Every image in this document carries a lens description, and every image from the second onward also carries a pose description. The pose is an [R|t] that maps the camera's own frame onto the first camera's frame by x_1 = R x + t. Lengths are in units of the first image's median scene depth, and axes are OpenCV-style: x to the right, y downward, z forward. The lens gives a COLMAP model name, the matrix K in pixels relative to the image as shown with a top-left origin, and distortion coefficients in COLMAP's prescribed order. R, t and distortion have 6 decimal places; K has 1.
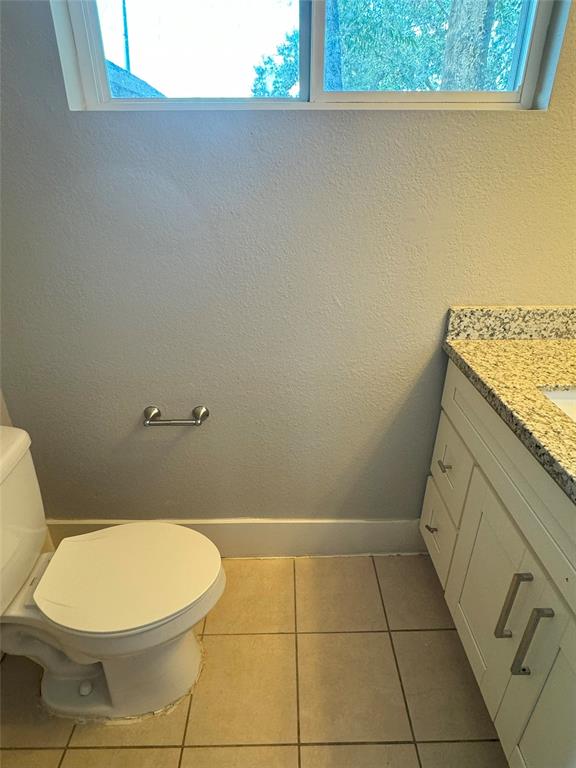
lens RADIAL K [[428.3, 0, 287.2], [0, 428.3, 380.0], [0, 0, 1]] dist [-0.004253, 0.000951]
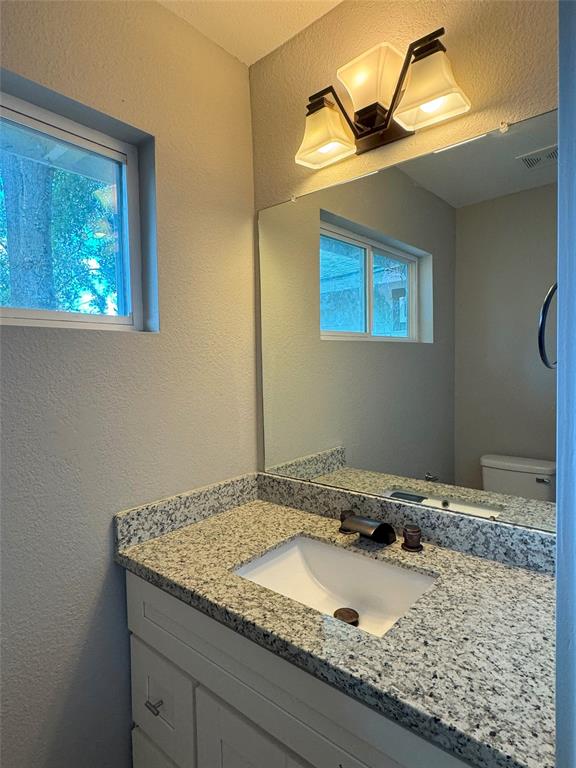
lens RADIAL K [[428.3, 0, 290.8], [0, 428.3, 381.5], [0, 0, 1]] dist [-0.004253, 0.000951]
pose [[0.638167, -0.044324, 0.768621, -0.070391], [0.354003, 0.903440, -0.241821, -0.072905], [-0.683685, 0.426416, 0.592237, 0.079359]]
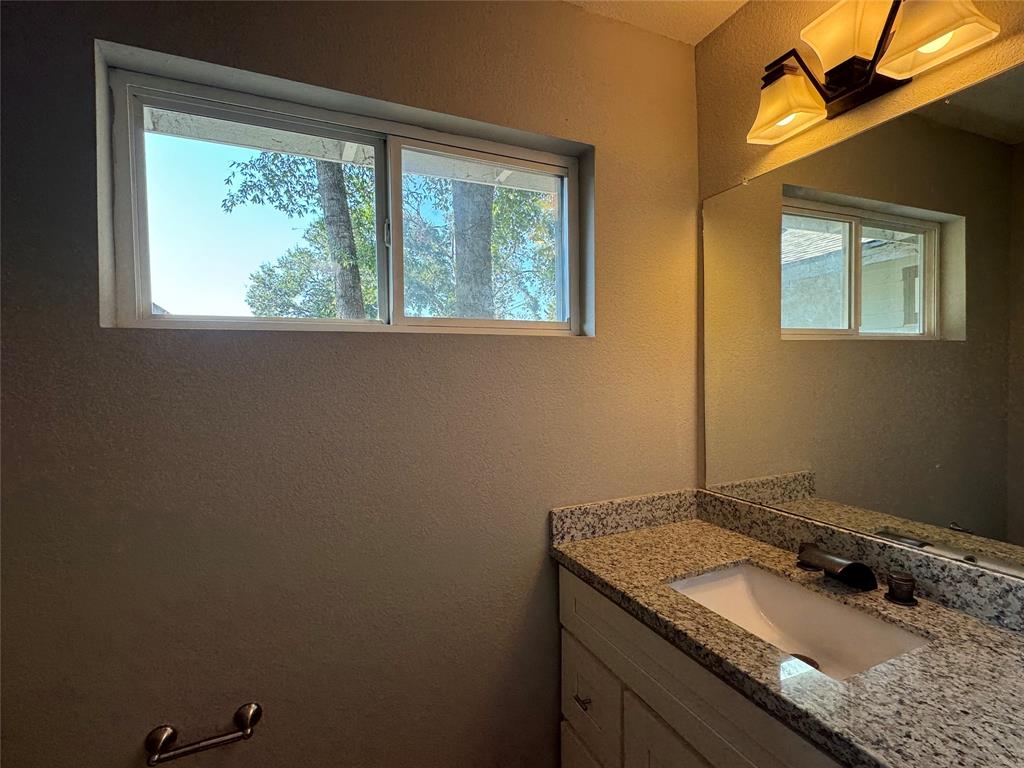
lens RADIAL K [[486.6, 0, 511.0], [0, 486.6, 382.4], [0, 0, 1]] dist [-0.004317, 0.002670]
pose [[0.912485, -0.020731, 0.408584, -0.144781], [0.190796, 0.905018, -0.380184, -0.030134], [-0.361895, 0.424868, 0.829771, -0.001644]]
